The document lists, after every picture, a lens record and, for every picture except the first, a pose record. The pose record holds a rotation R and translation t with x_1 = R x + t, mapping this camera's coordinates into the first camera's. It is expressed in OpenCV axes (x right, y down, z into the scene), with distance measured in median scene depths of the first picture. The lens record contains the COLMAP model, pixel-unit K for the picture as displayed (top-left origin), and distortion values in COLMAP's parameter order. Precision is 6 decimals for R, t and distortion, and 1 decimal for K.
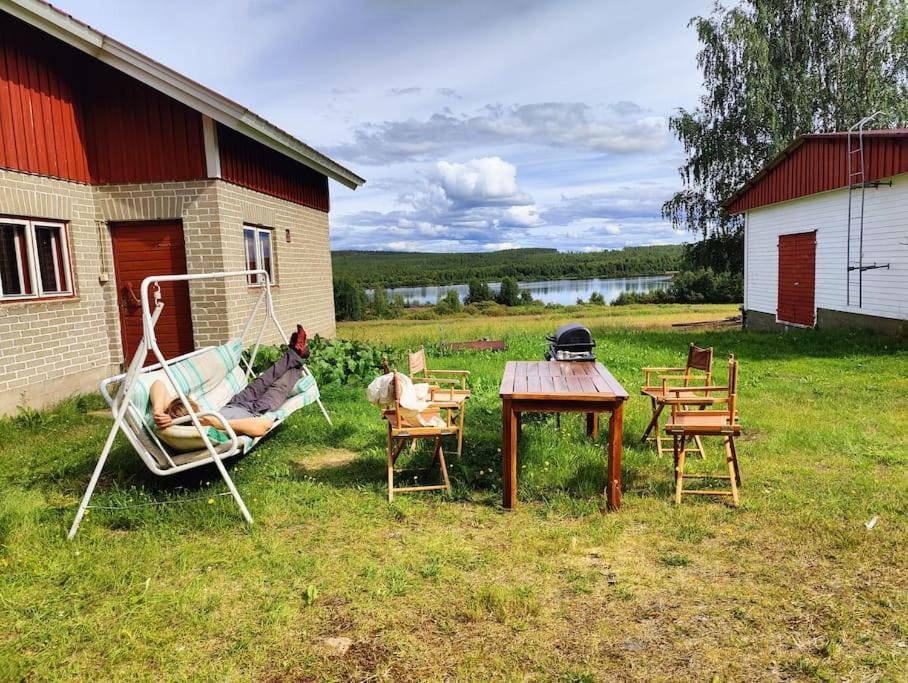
lens RADIAL K [[631.0, 0, 452.5], [0, 631.0, 338.3], [0, 0, 1]] dist [0.040460, -0.031571]
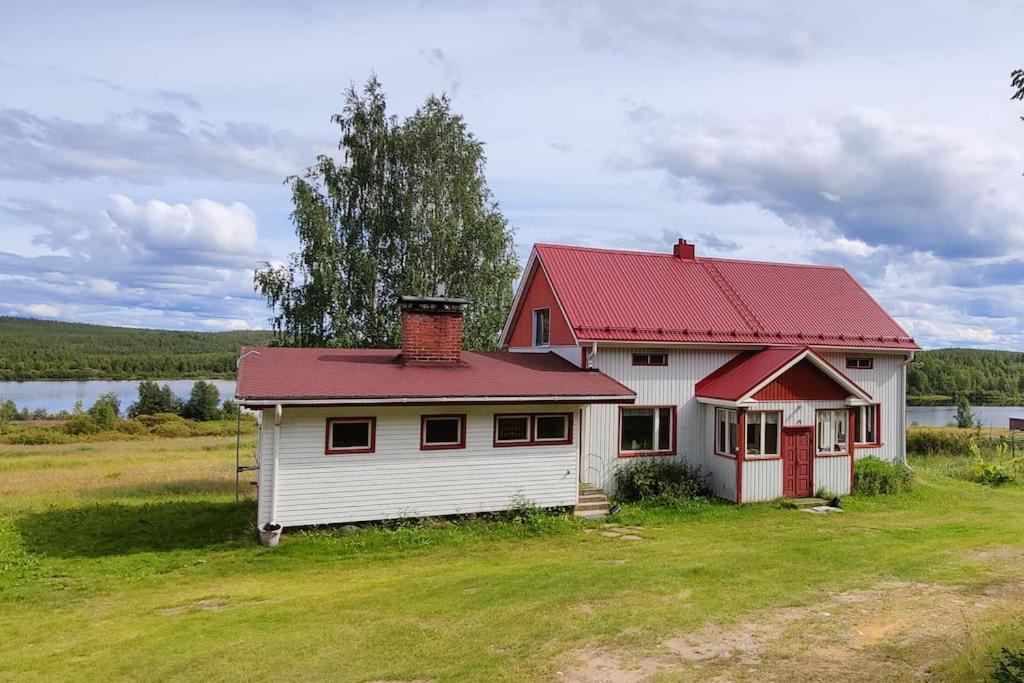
lens RADIAL K [[819.5, 0, 654.5], [0, 819.5, 323.4], [0, 0, 1]] dist [0.039405, -0.003095]
pose [[0.854661, 0.077303, 0.513399, 0.221169], [0.004863, 0.987618, -0.156802, -0.062190], [-0.519164, 0.136509, 0.843703, -0.393342]]
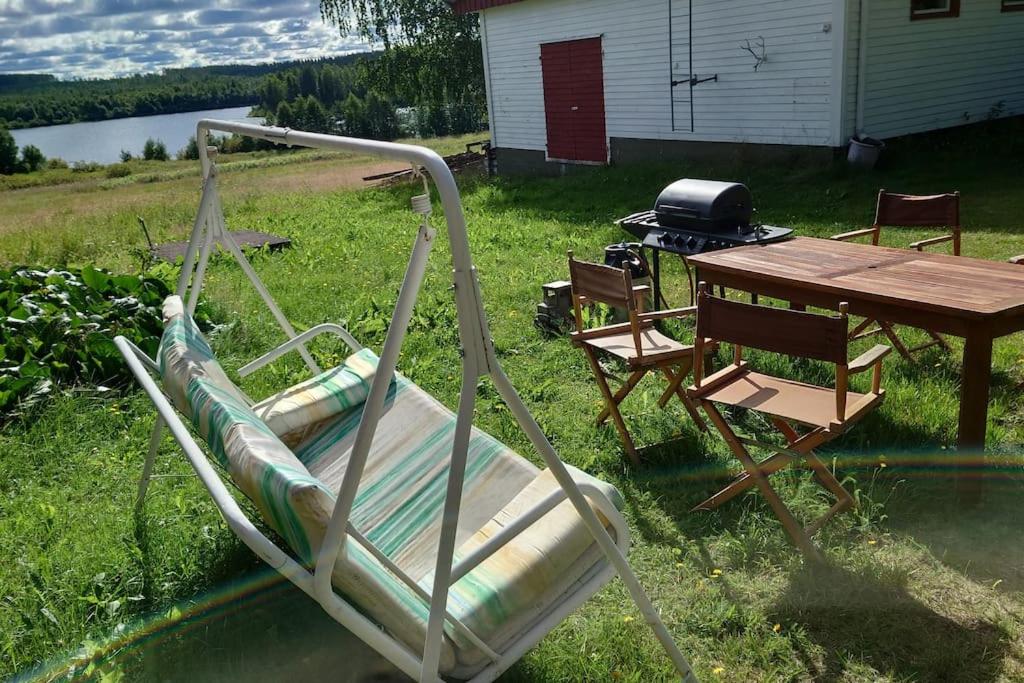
lens RADIAL K [[867.1, 0, 512.0], [0, 867.1, 341.5], [0, 0, 1]] dist [0.080861, -0.079870]
pose [[0.809128, -0.199776, 0.552632, -0.103563], [0.110464, 0.975381, 0.190865, -0.011656], [-0.577157, -0.093388, 0.811276, 0.091329]]
